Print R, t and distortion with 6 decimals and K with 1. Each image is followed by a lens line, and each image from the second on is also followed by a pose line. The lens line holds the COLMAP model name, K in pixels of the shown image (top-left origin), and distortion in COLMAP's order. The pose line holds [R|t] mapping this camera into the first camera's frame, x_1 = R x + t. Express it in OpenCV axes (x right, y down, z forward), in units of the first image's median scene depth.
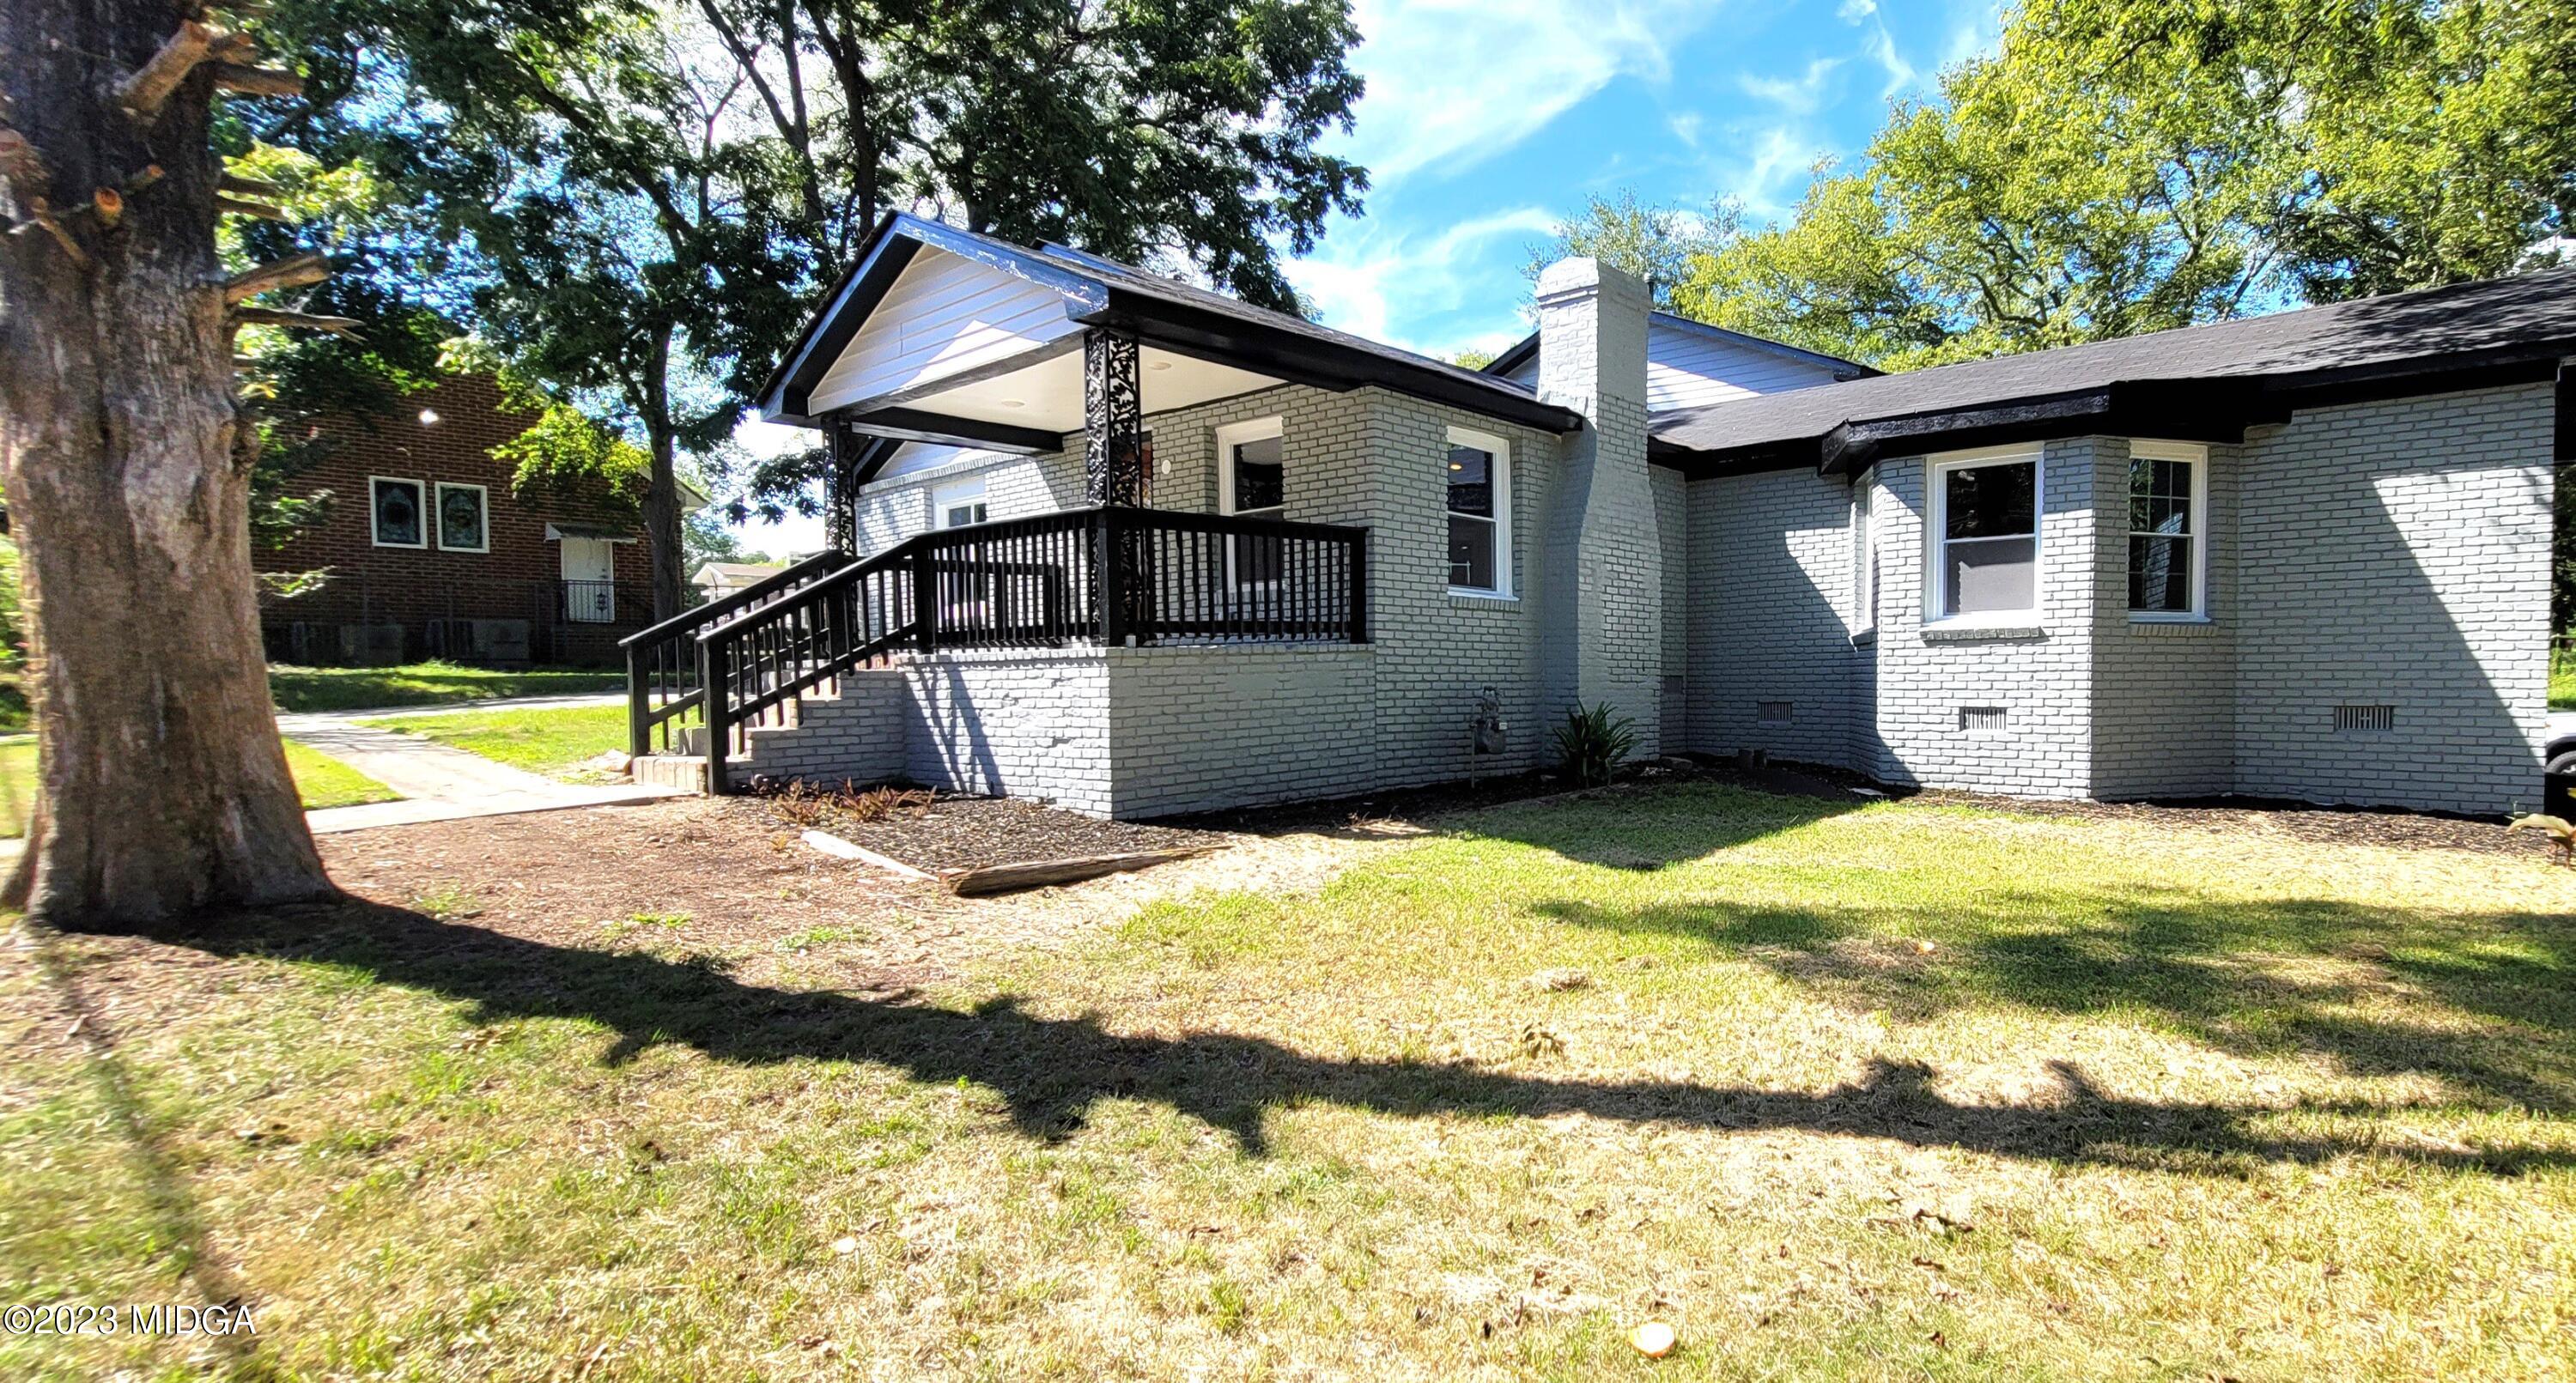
lens RADIAL K [[1139.3, 0, 1288.7], [0, 1139.3, 681.8], [0, 0, 1]] dist [-0.001078, 0.000012]
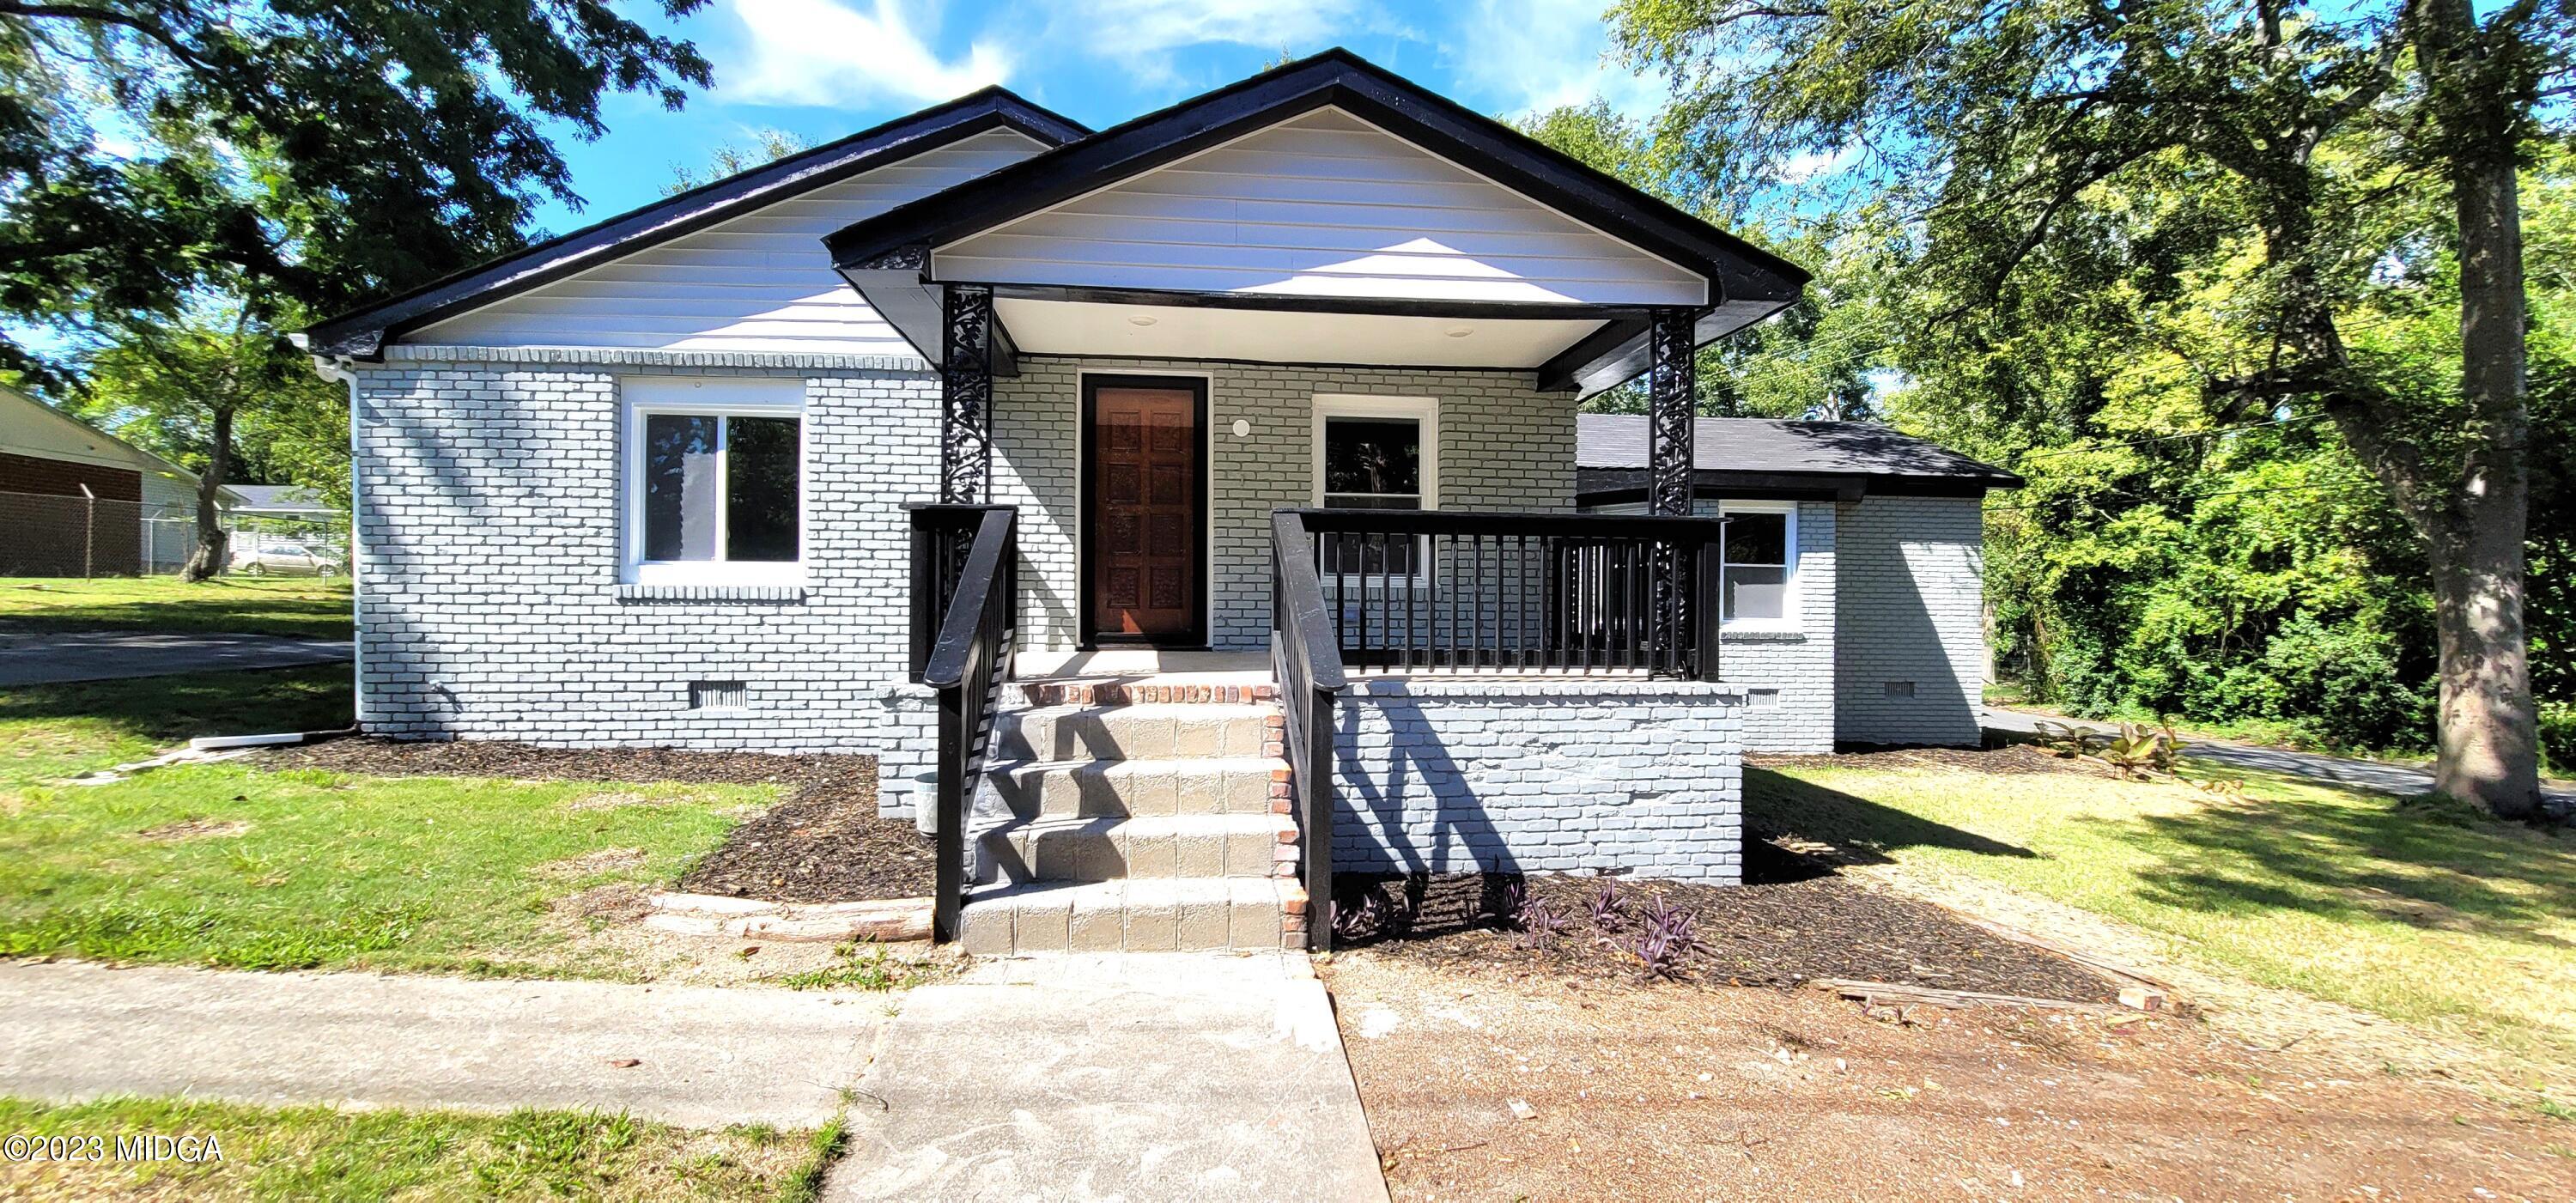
lens RADIAL K [[1057.9, 0, 1283.5], [0, 1057.9, 606.7], [0, 0, 1]] dist [-0.003394, 0.000564]
pose [[0.728779, 0.014592, 0.684593, -0.805140], [-0.000465, 0.999783, -0.020815, -0.059734], [-0.684749, 0.014851, 0.728628, 0.552361]]
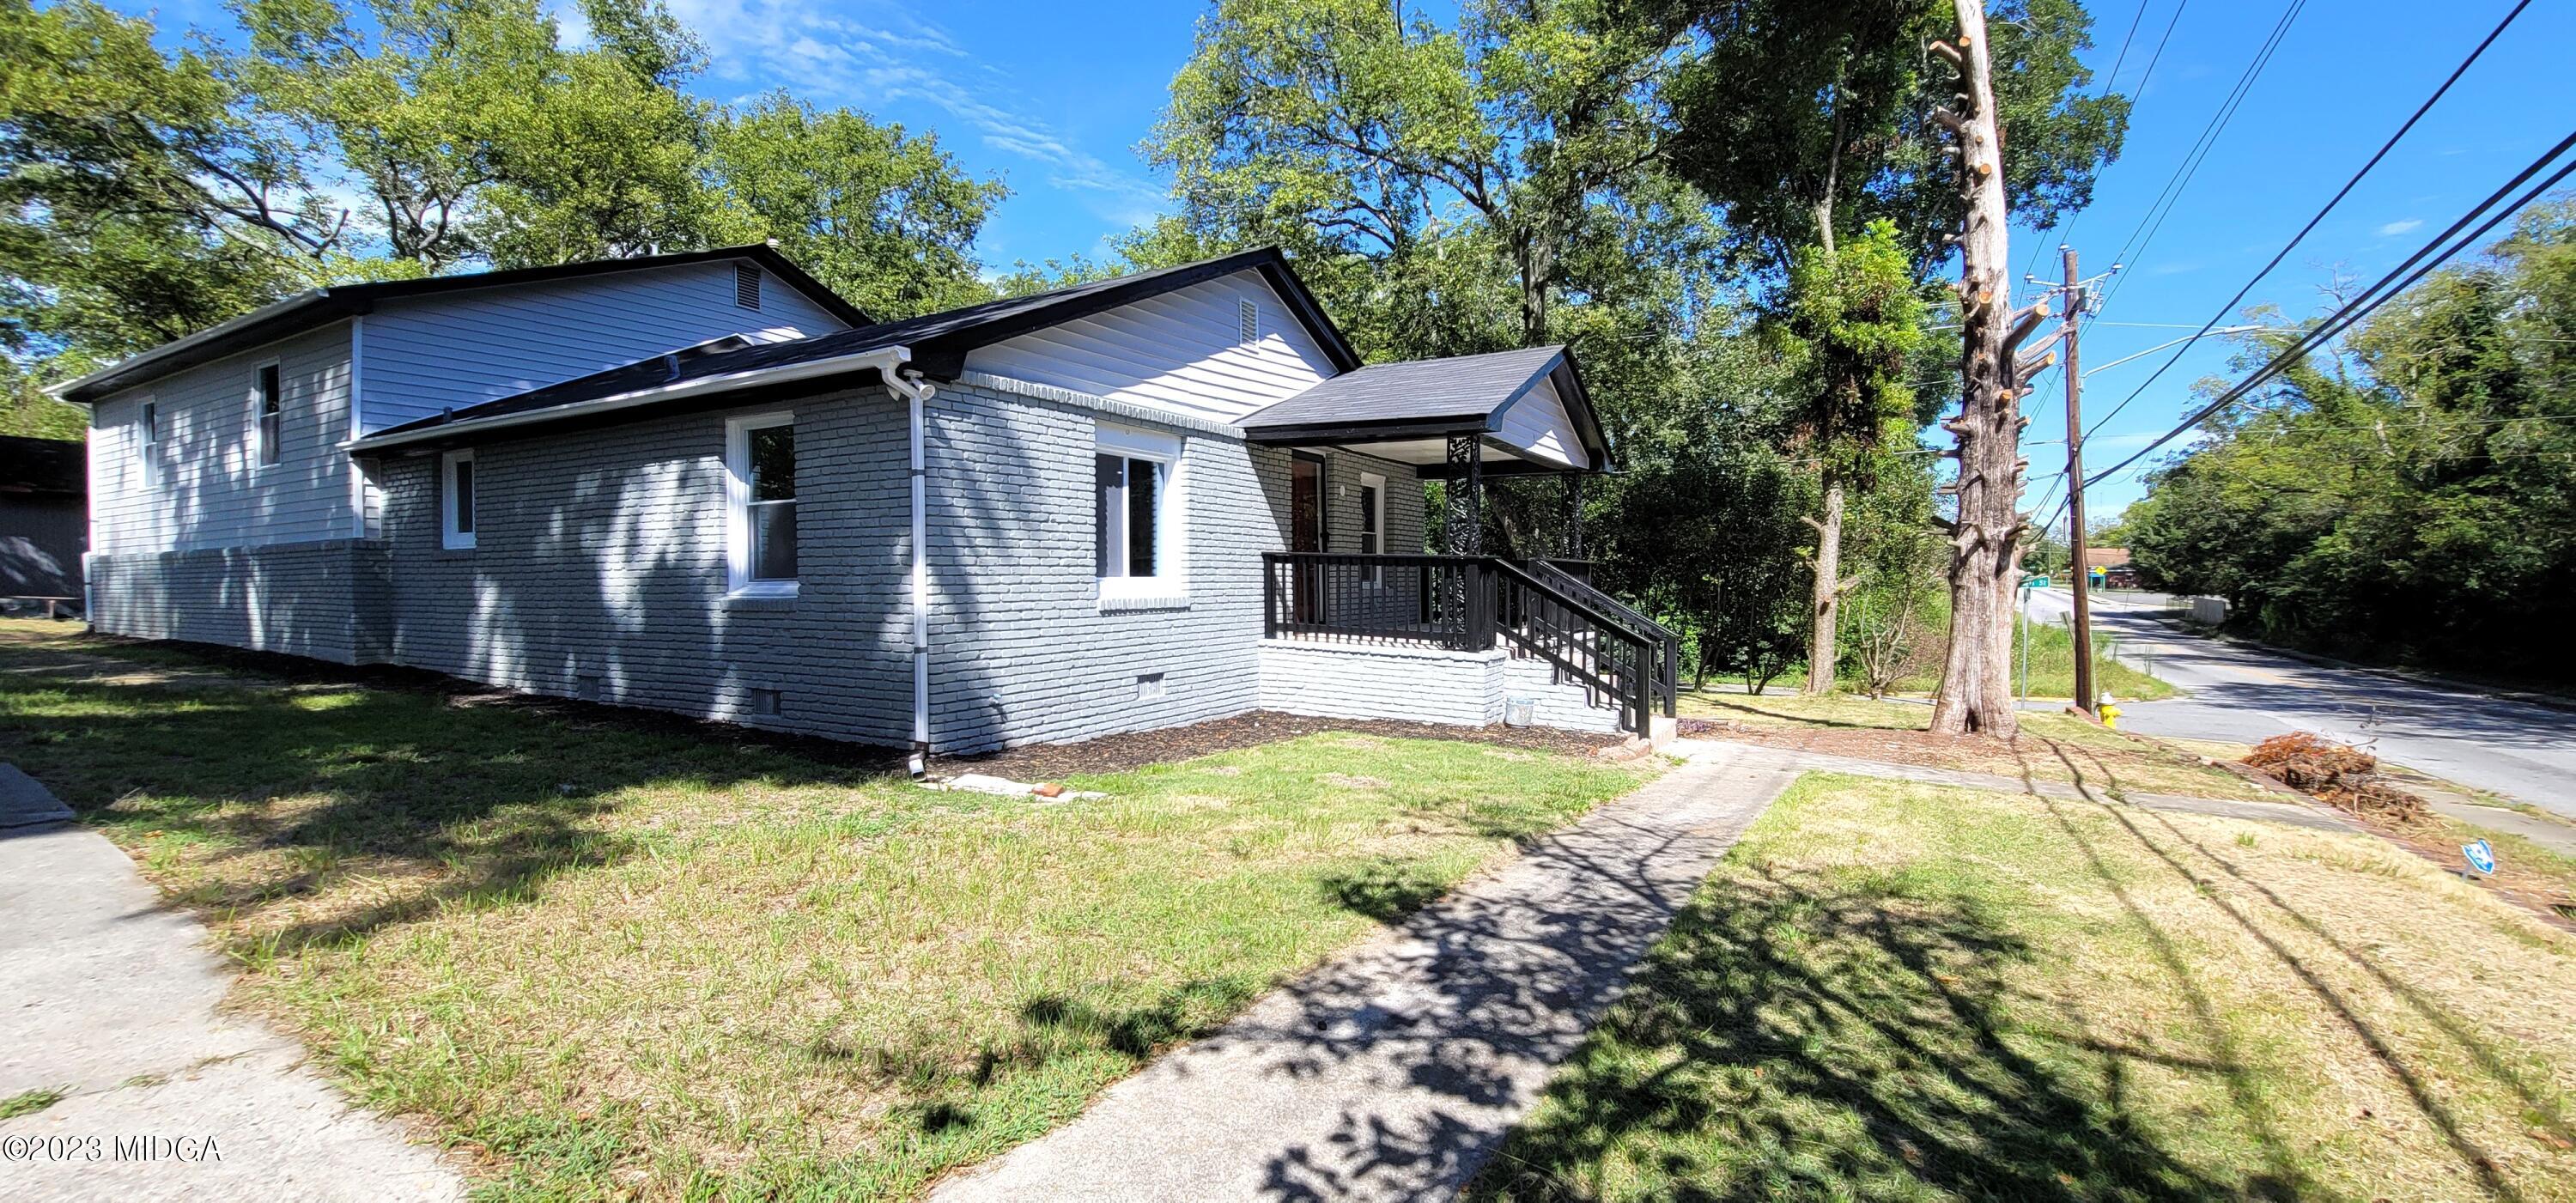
lens RADIAL K [[1057.9, 0, 1285.0], [0, 1057.9, 591.9], [0, 0, 1]] dist [-0.003394, 0.000564]
pose [[-0.132676, -0.005914, 0.991142, -1.388490], [0.018973, 0.999784, 0.008505, -0.092987], [-0.990978, 0.019934, -0.132535, 1.221213]]
